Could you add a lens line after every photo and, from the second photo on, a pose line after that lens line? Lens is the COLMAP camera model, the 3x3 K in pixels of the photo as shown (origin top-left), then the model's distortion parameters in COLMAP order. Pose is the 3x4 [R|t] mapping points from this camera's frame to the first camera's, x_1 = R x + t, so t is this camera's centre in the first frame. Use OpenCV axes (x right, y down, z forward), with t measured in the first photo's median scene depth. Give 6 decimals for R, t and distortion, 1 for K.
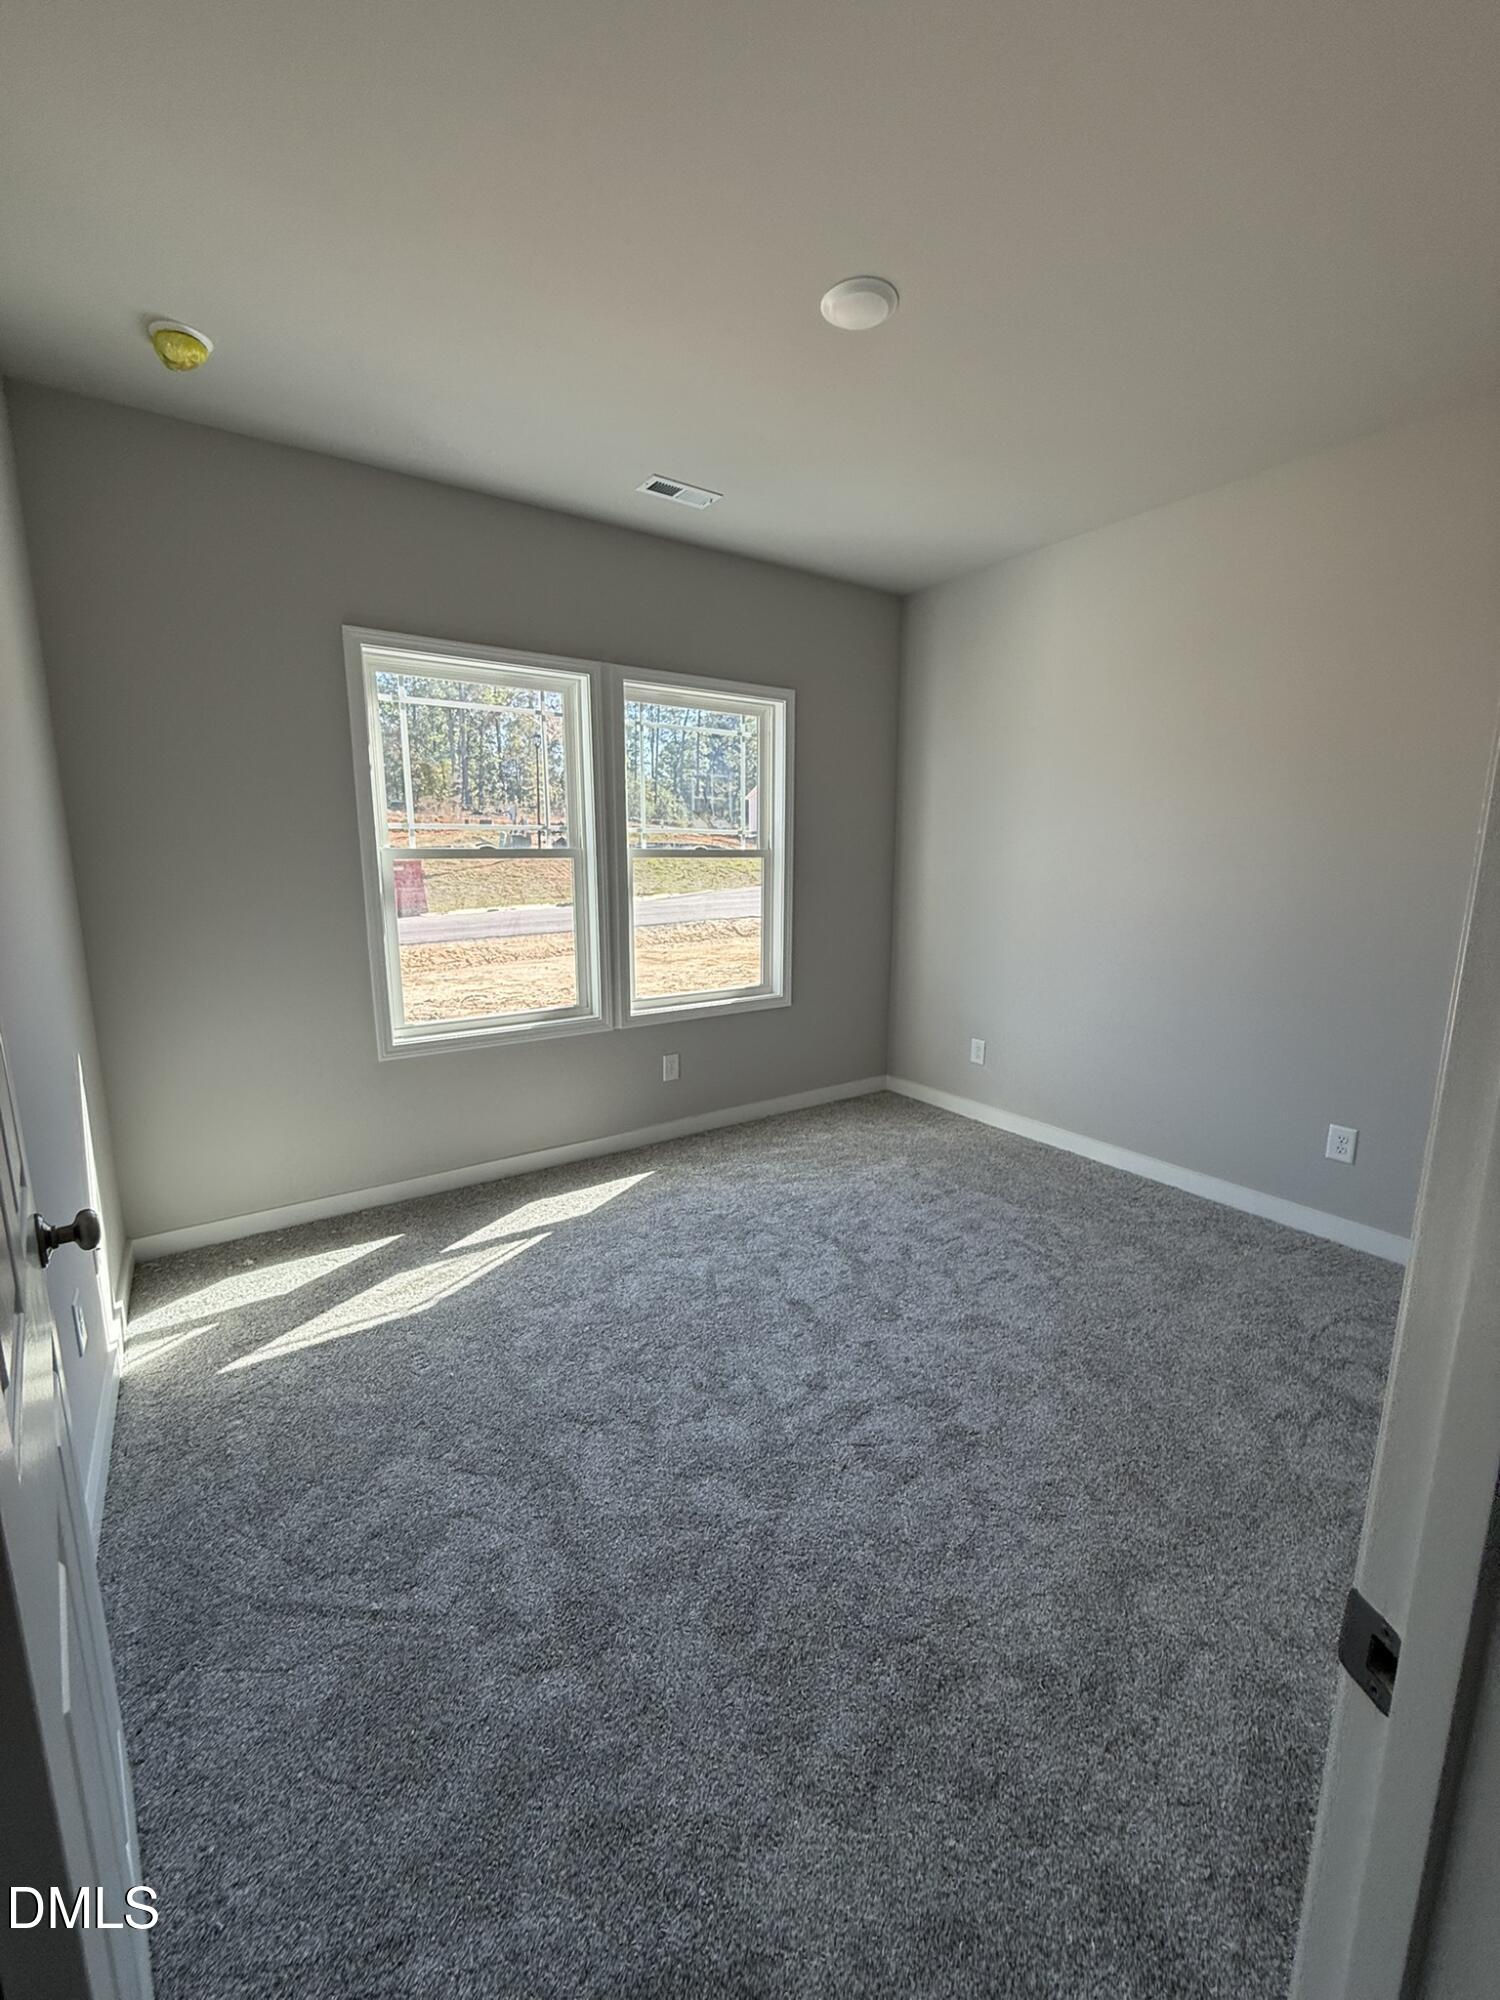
lens RADIAL K [[797.5, 0, 738.7], [0, 797.5, 998.9], [0, 0, 1]] dist [-0.000779, -0.000010]
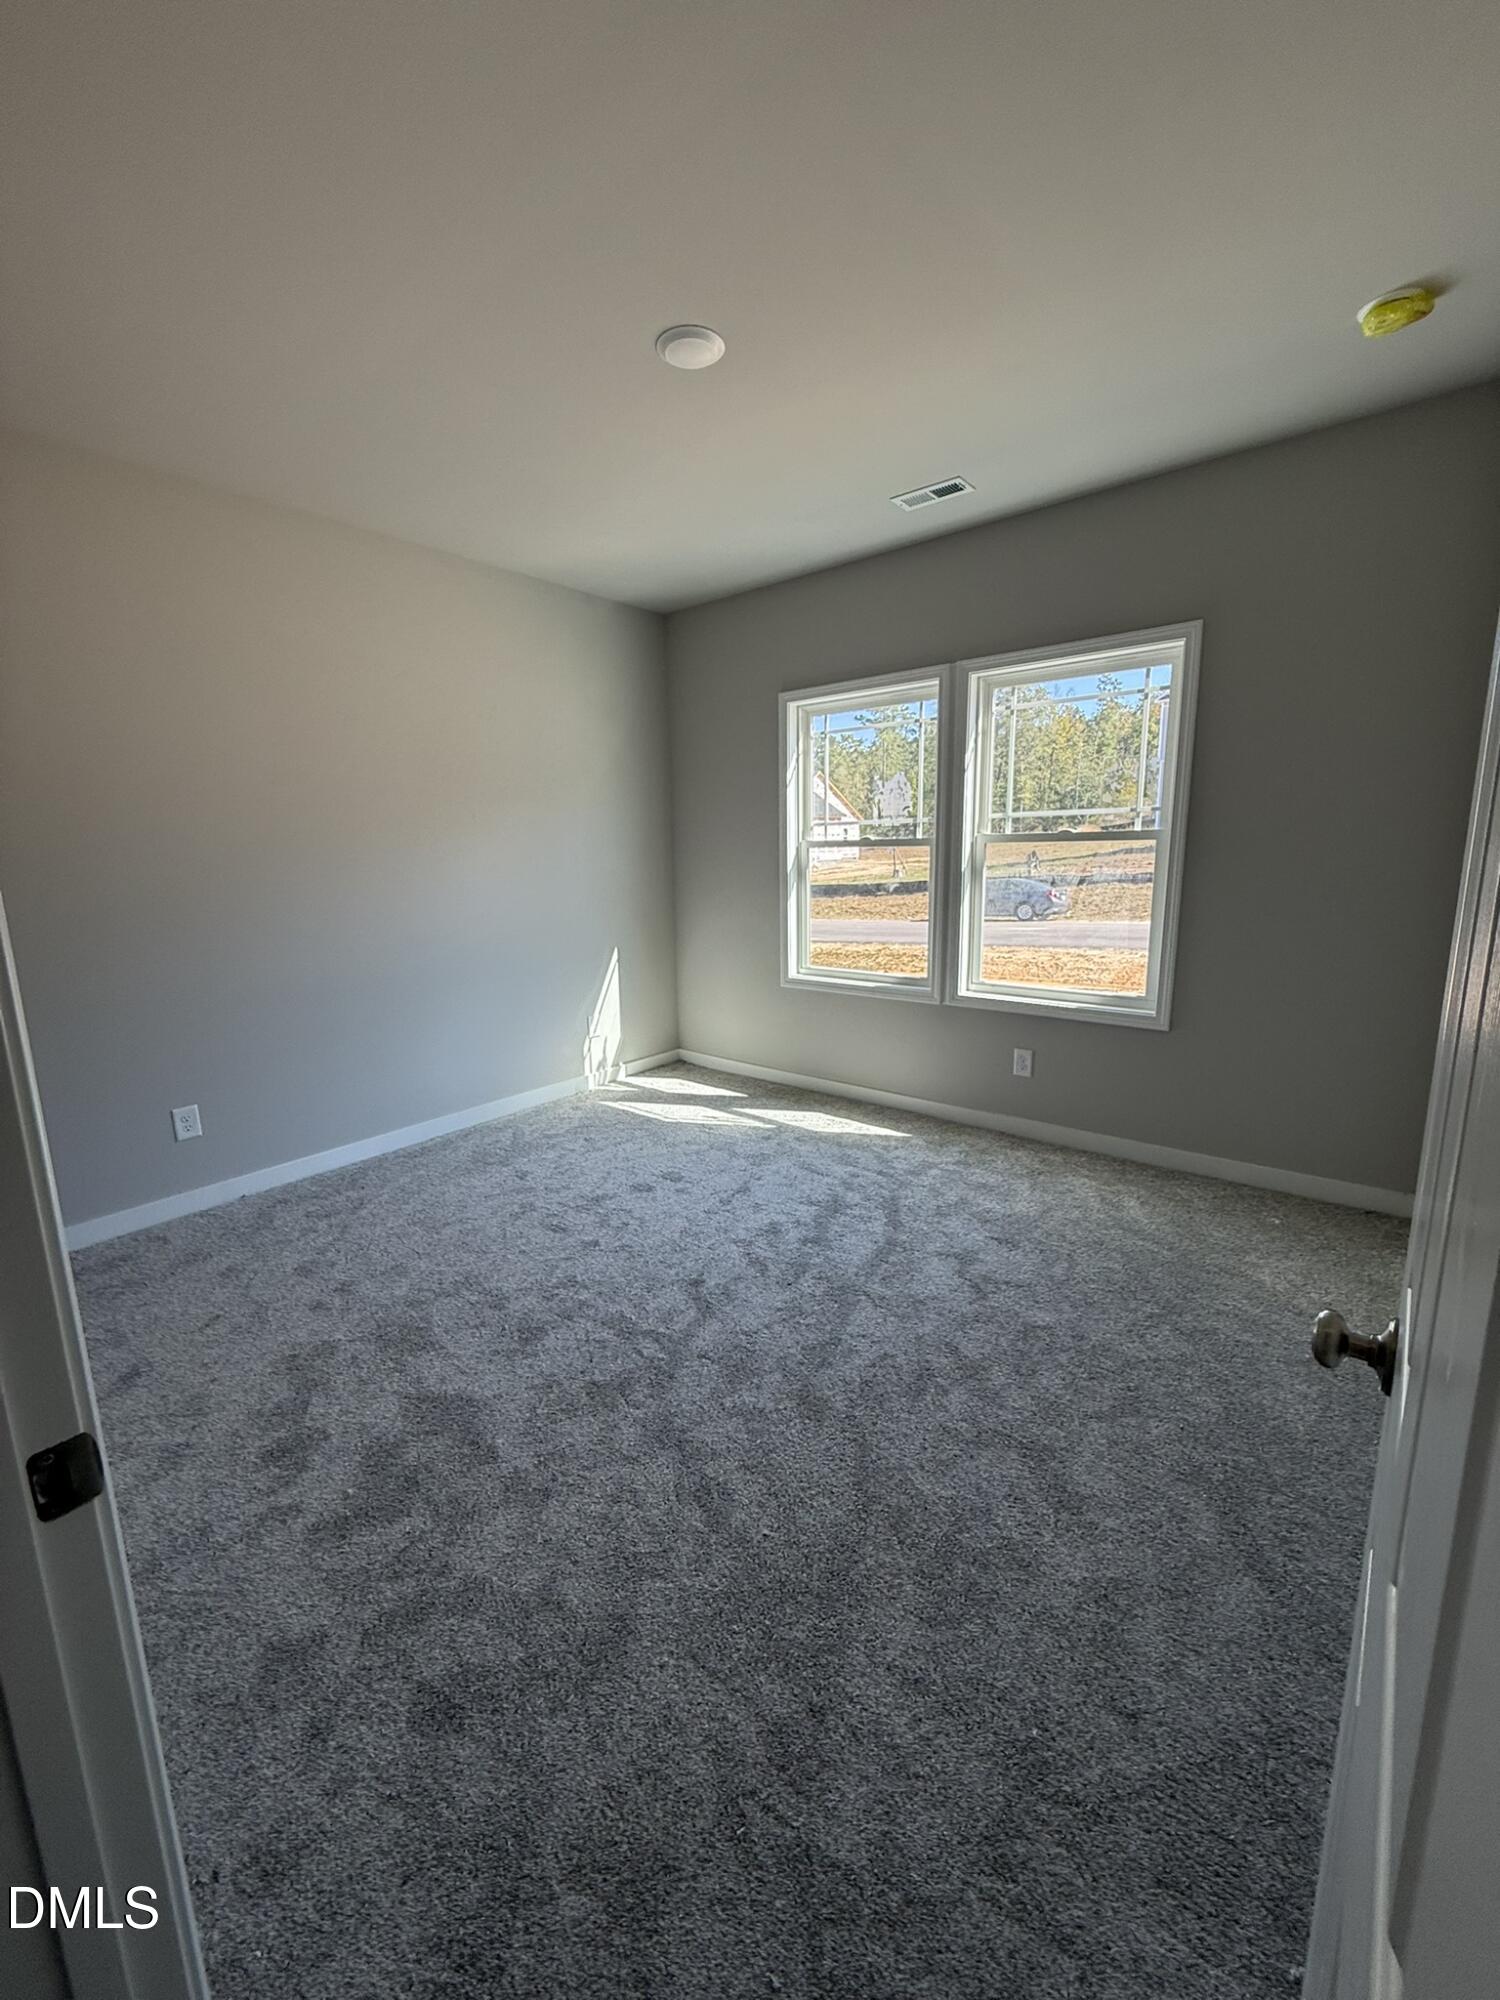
lens RADIAL K [[797.5, 0, 742.7], [0, 797.5, 1001.3], [0, 0, 1]] dist [-0.000779, -0.000010]
pose [[0.266255, 0.182269, -0.946513, 0.865842], [-0.148049, 0.978040, 0.146694, -0.091853], [0.952465, 0.101072, 0.287393, 0.471662]]
